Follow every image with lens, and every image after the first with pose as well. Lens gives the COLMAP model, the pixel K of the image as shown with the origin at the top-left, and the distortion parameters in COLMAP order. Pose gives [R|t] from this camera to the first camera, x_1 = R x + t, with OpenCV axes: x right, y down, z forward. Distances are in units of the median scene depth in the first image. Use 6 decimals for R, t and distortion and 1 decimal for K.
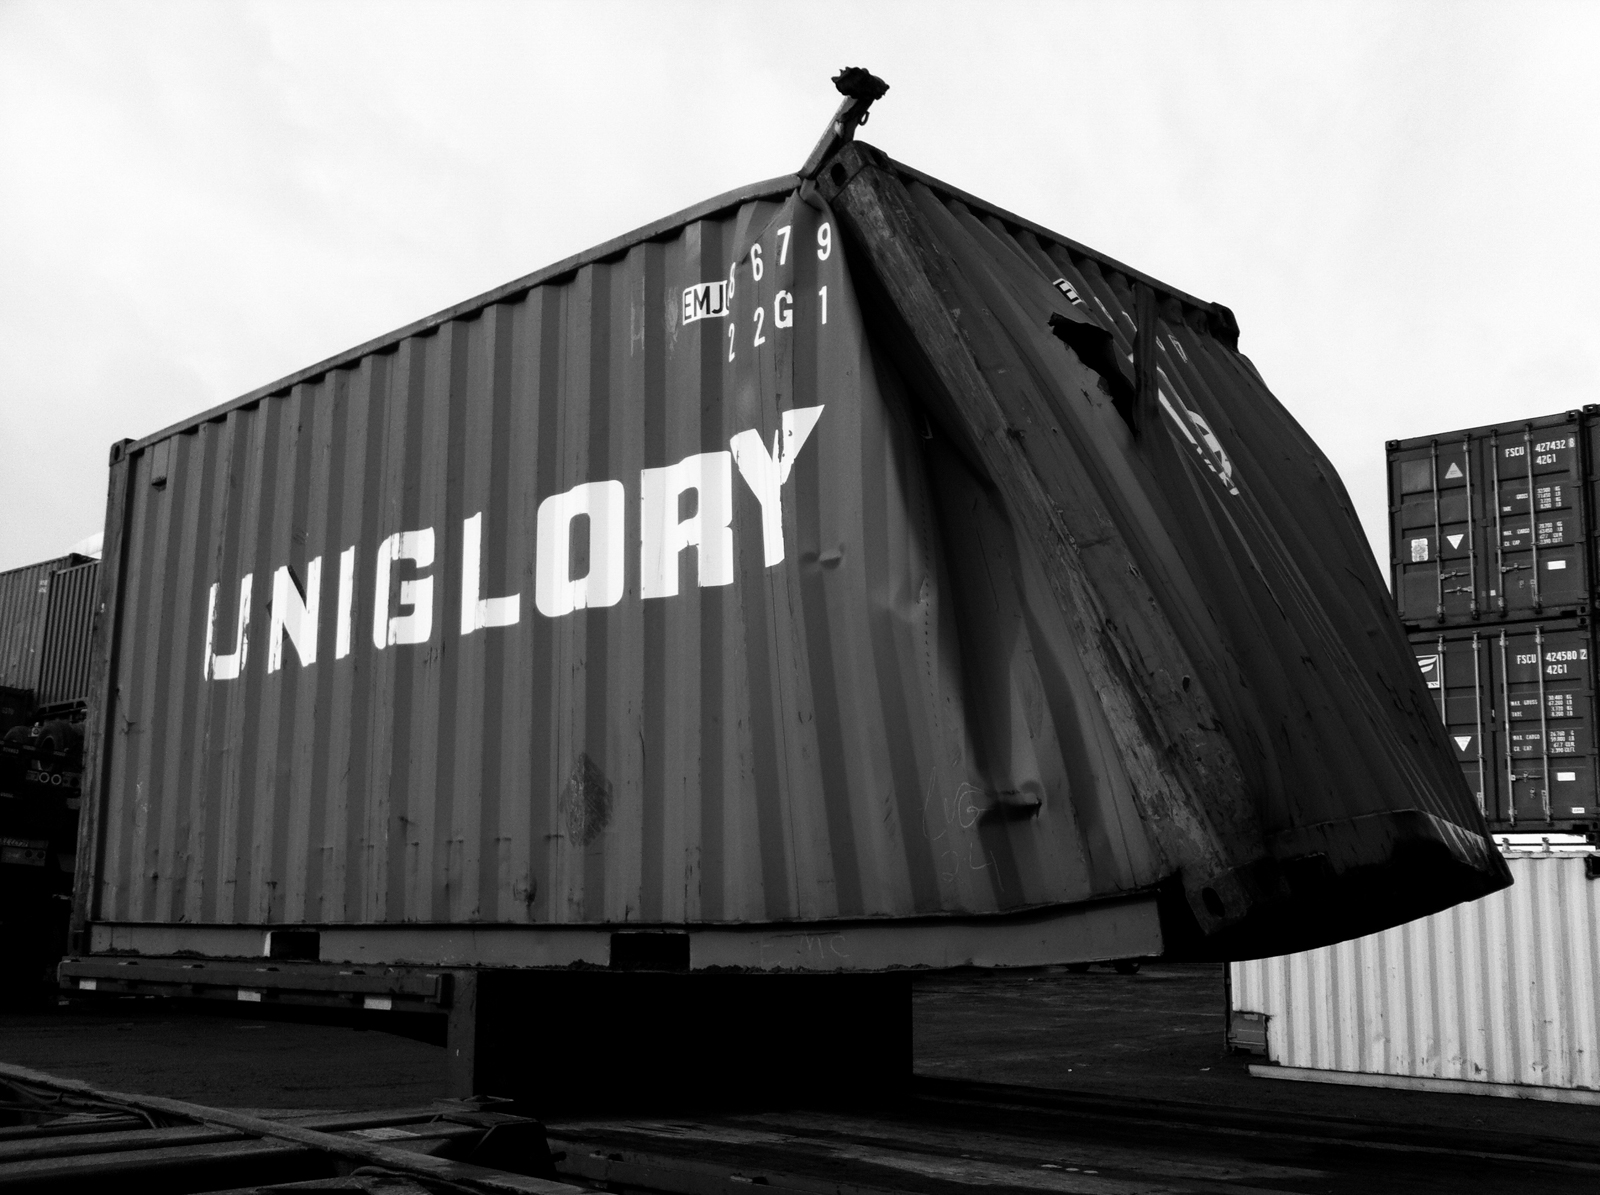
lens RADIAL K [[1445.2, 0, 800.0], [0, 1445.2, 597.5], [0, 0, 1]] dist [0.100873, -0.258182]
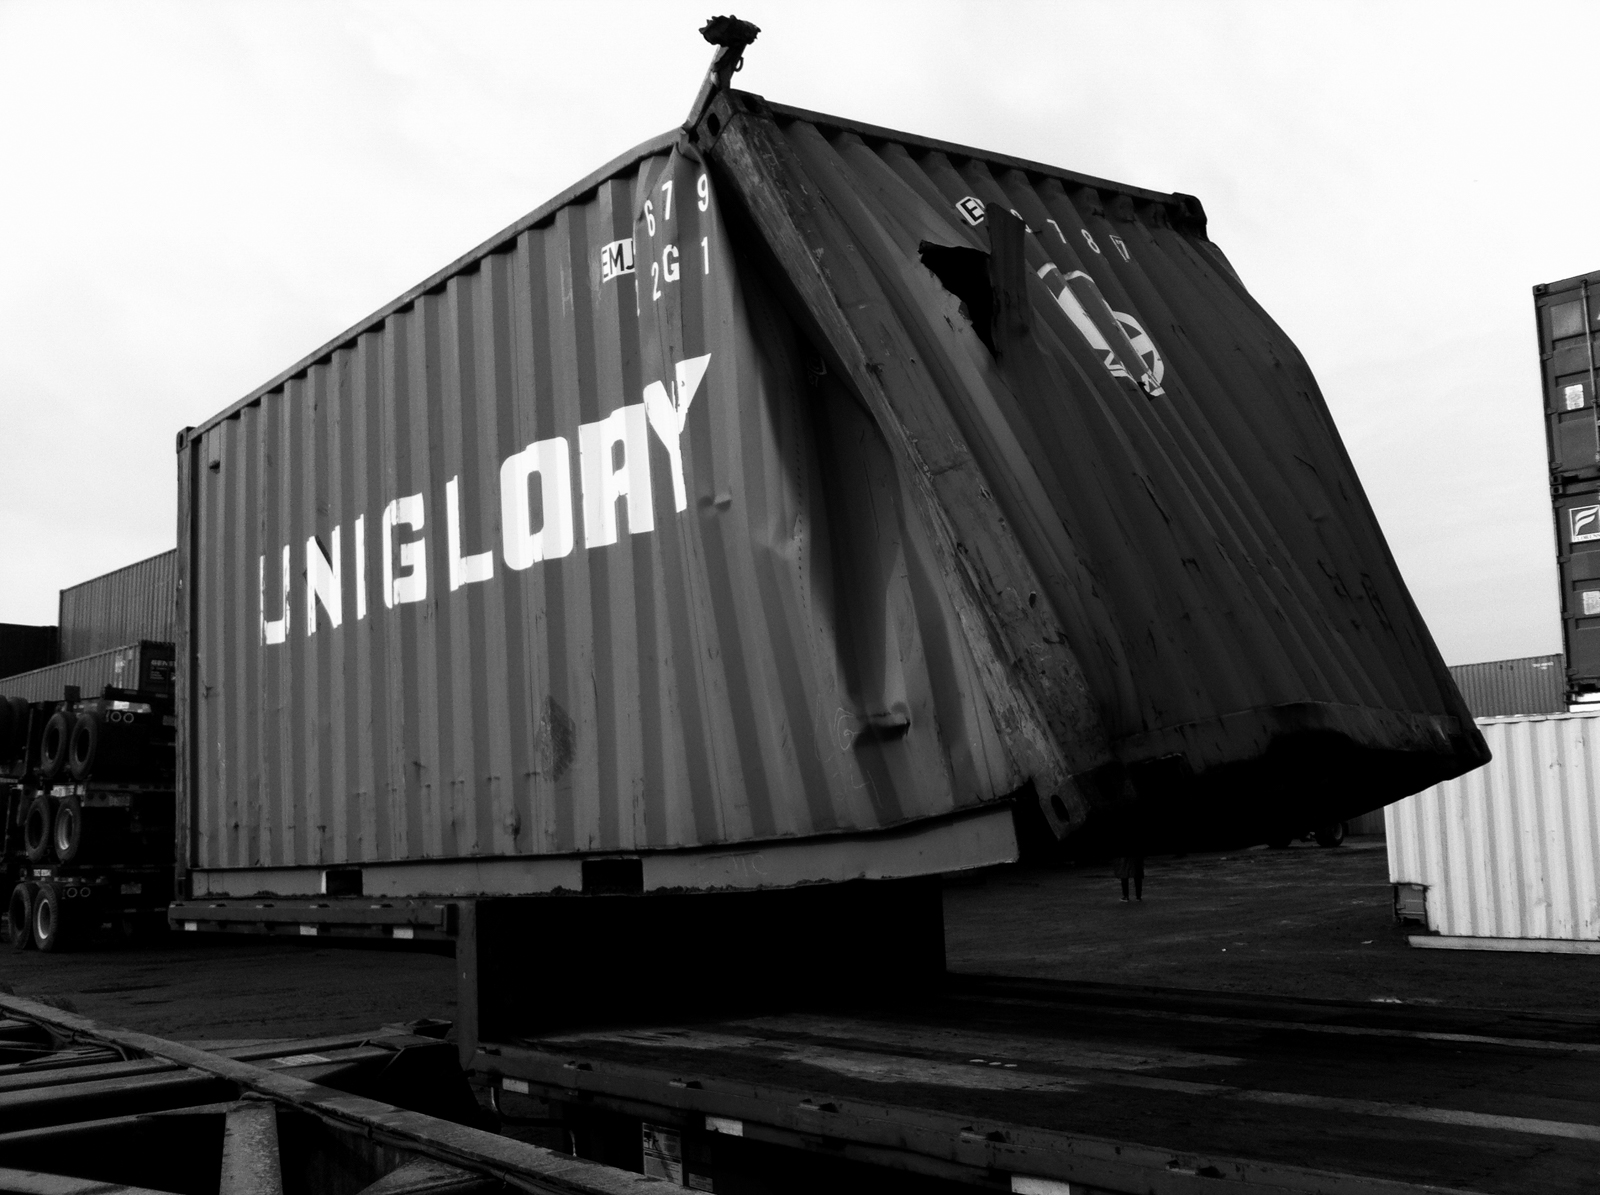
lens RADIAL K [[1423.2, 0, 796.8], [0, 1423.2, 585.9], [0, 0, 1]] dist [0.106421, -0.245527]
pose [[0.988795, -0.077888, -0.127353, 0.167932], [0.085163, 0.994972, 0.052709, -0.013250], [0.122607, -0.062964, 0.990456, -0.016626]]
